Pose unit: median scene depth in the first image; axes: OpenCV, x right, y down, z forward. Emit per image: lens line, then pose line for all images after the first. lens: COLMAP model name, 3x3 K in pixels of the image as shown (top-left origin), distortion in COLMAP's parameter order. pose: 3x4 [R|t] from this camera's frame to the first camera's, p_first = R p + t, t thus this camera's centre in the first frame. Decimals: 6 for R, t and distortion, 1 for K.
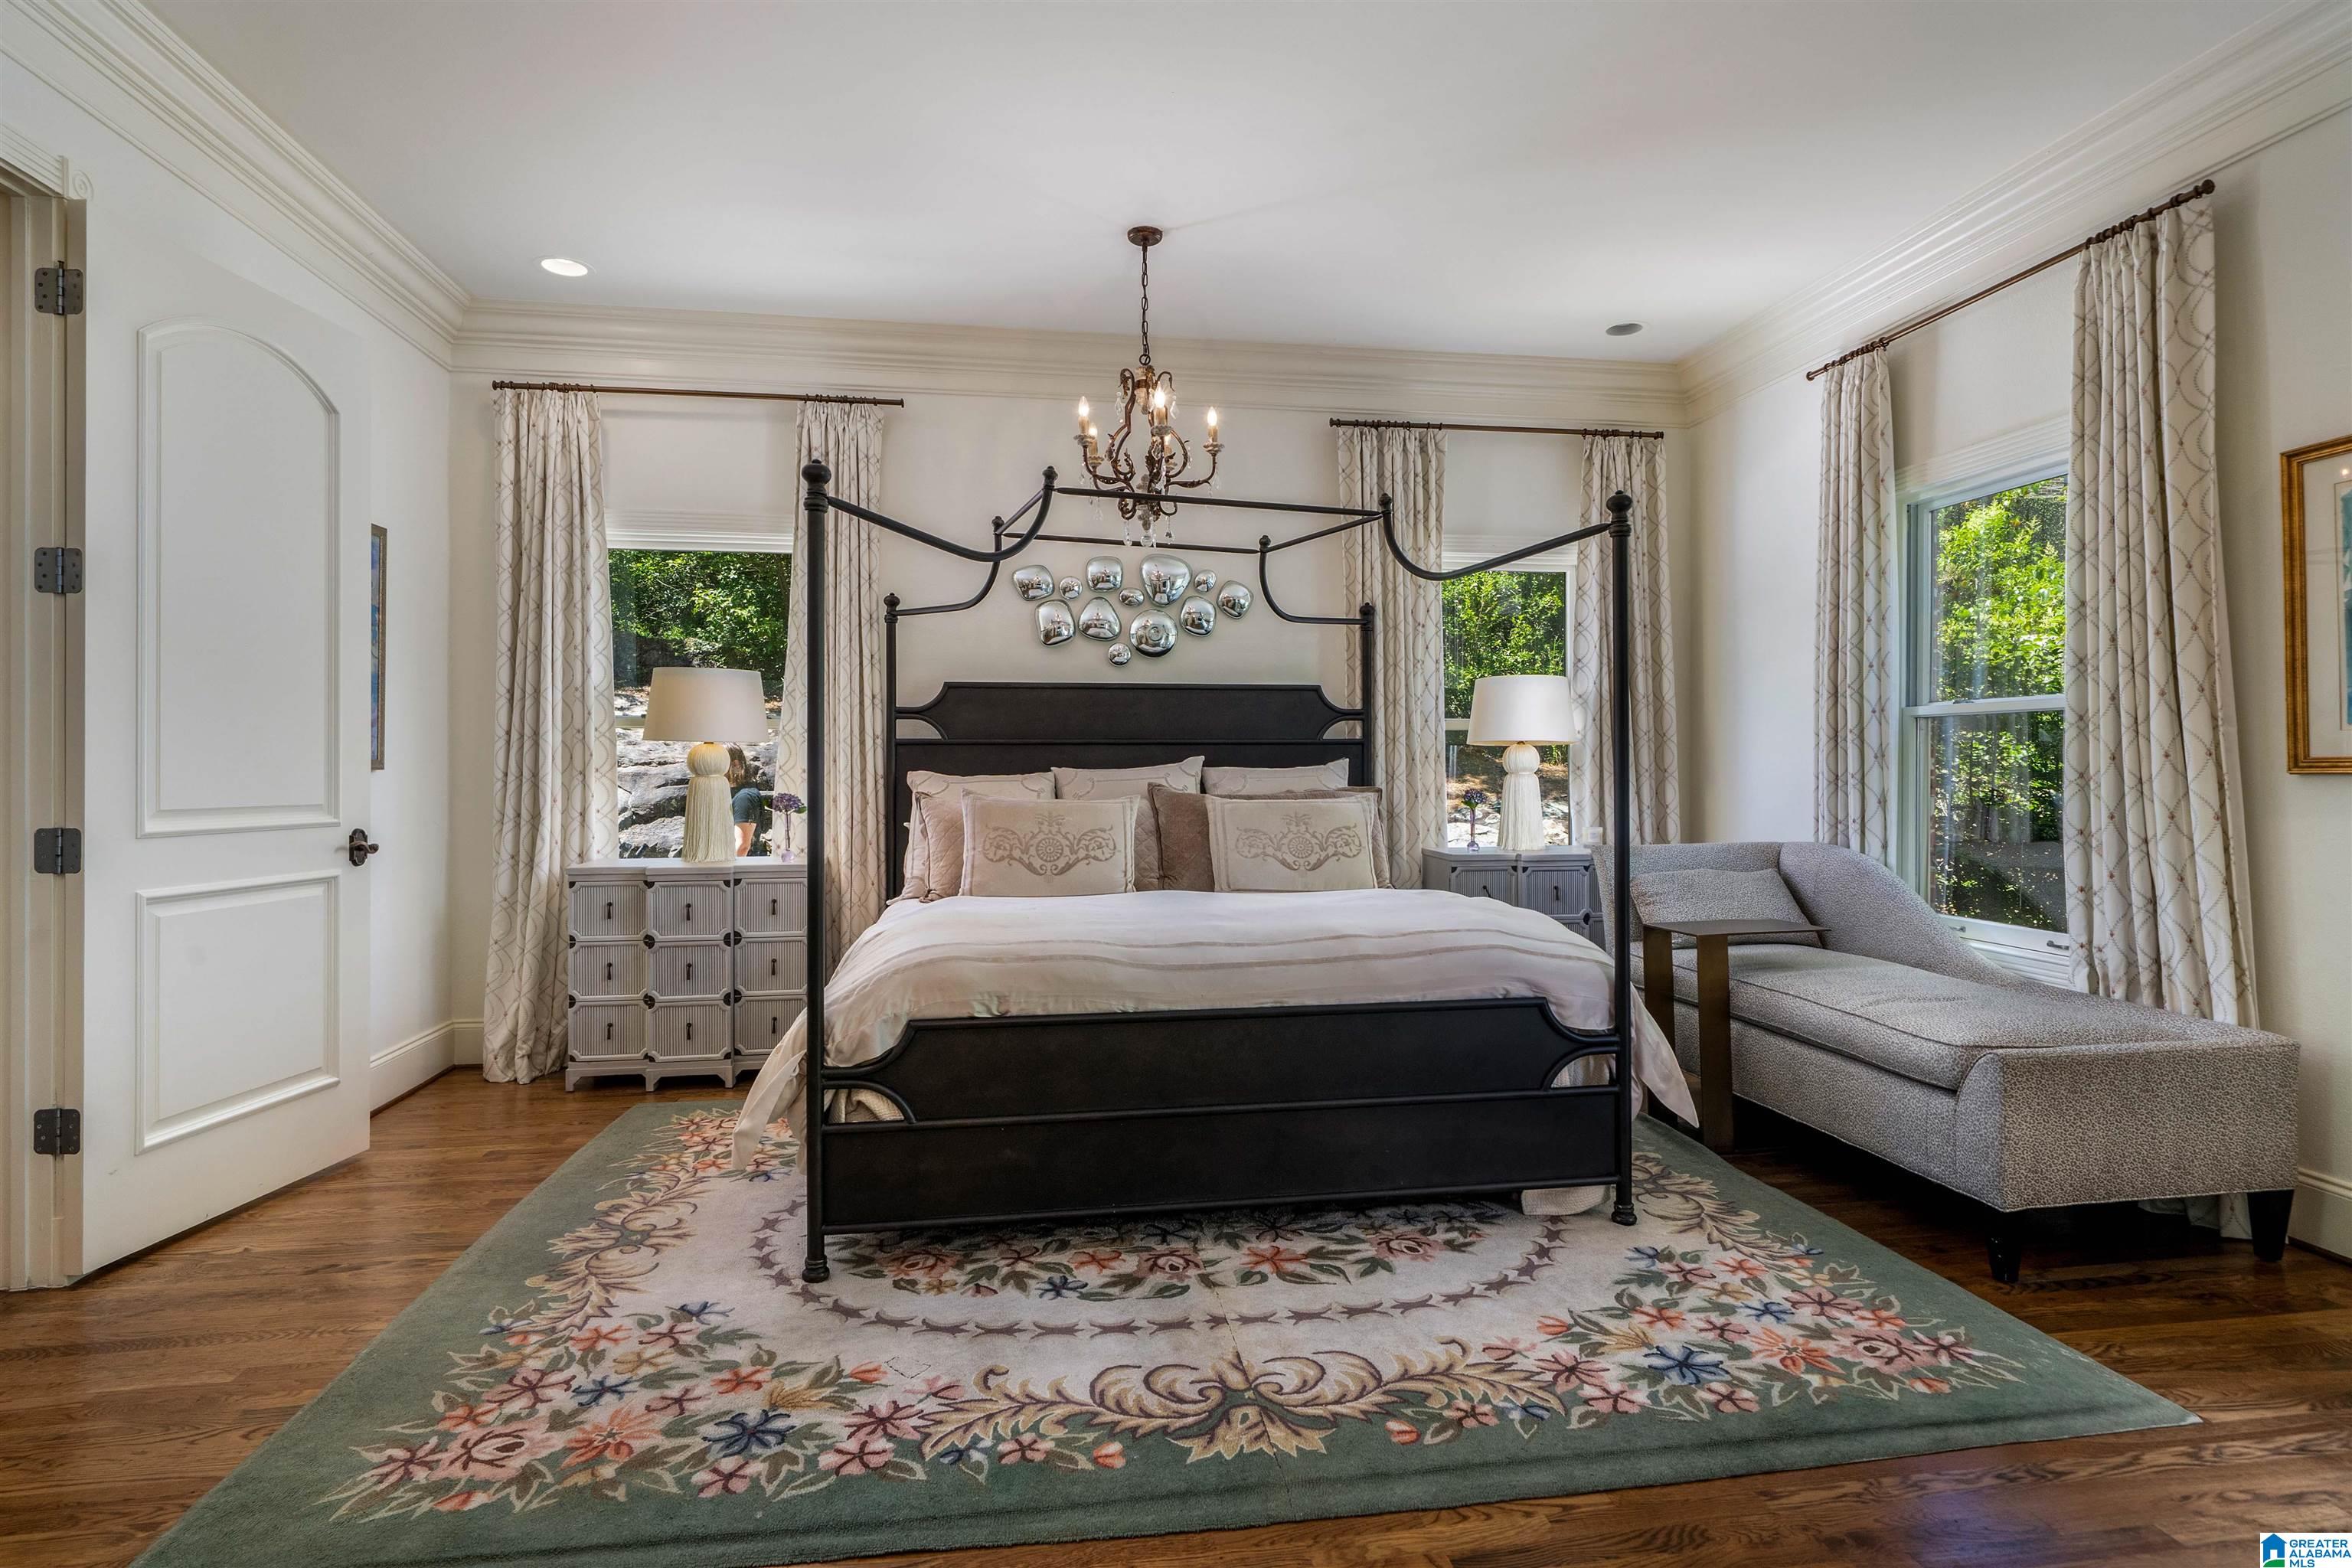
lens RADIAL K [[1182.1, 0, 1187.5], [0, 1182.1, 777.2], [0, 0, 1]] dist [-0.001997, 0.000168]
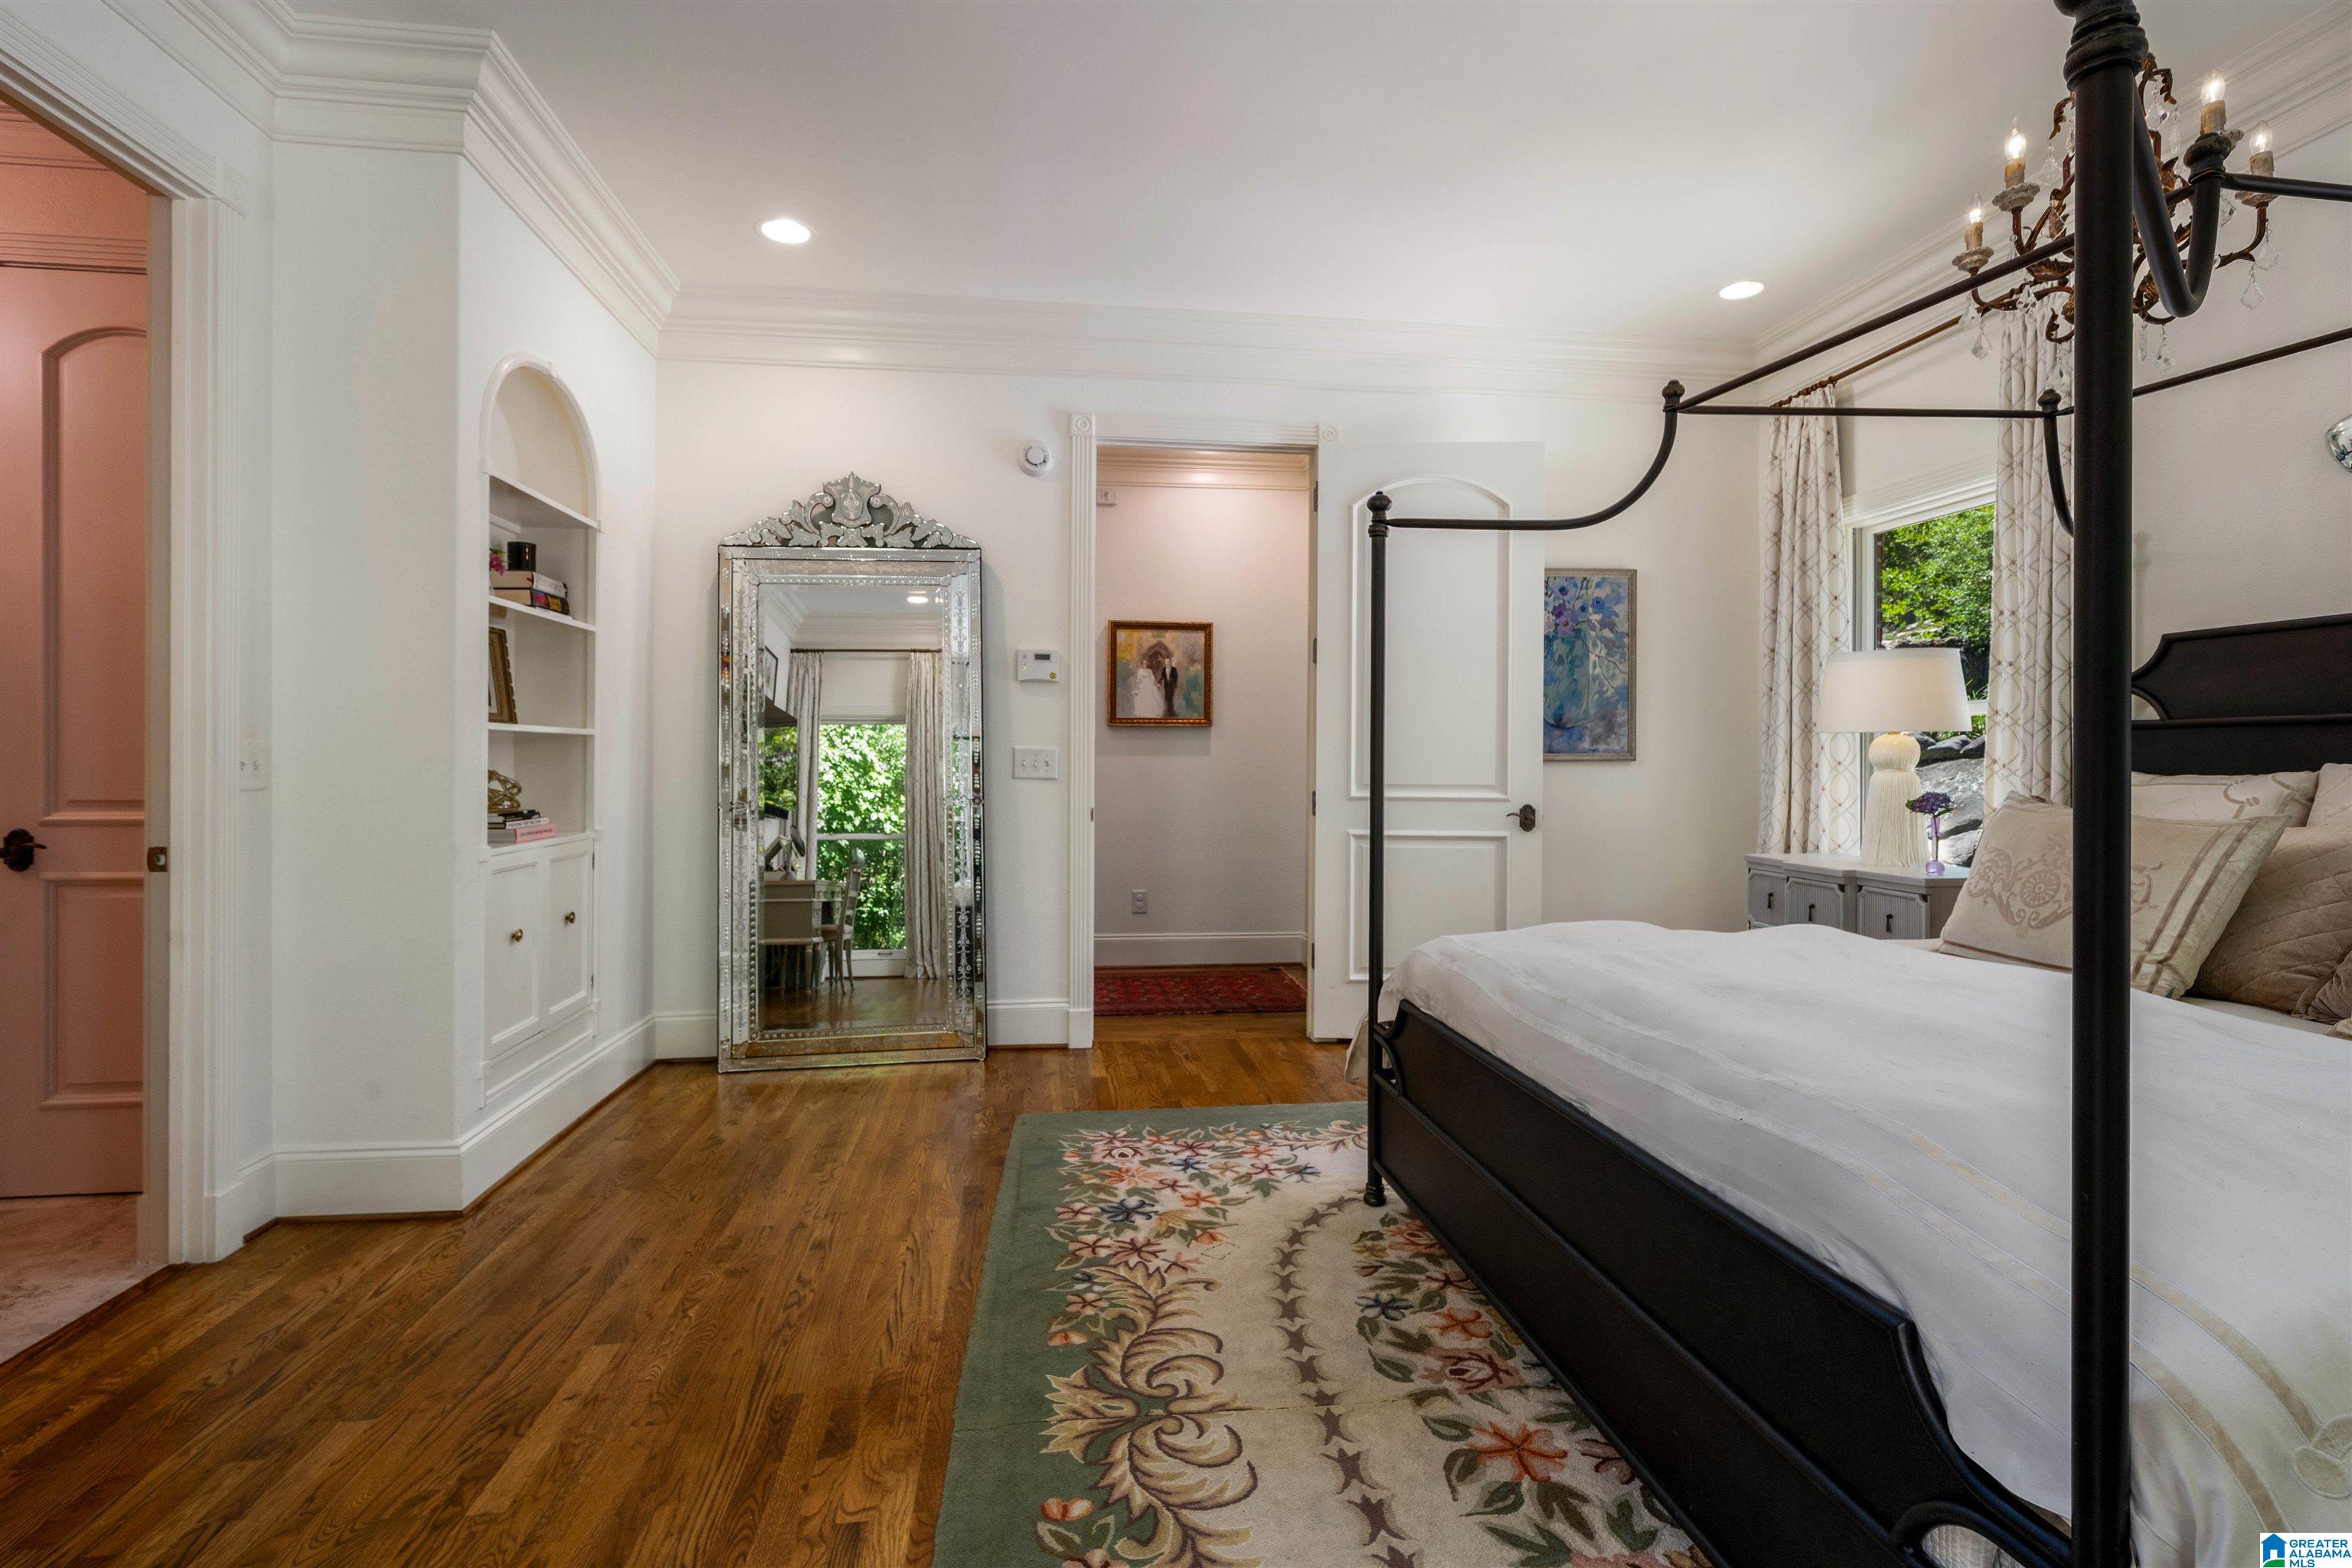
lens RADIAL K [[1091.6, 0, 1188.4], [0, 1091.6, 765.7], [0, 0, 1]] dist [-0.001853, 0.001079]
pose [[-0.006748, 0.008136, -0.999944, 0.867664], [-0.013229, 0.999879, 0.008224, -0.009429], [0.999890, 0.013283, -0.006640, 0.951316]]
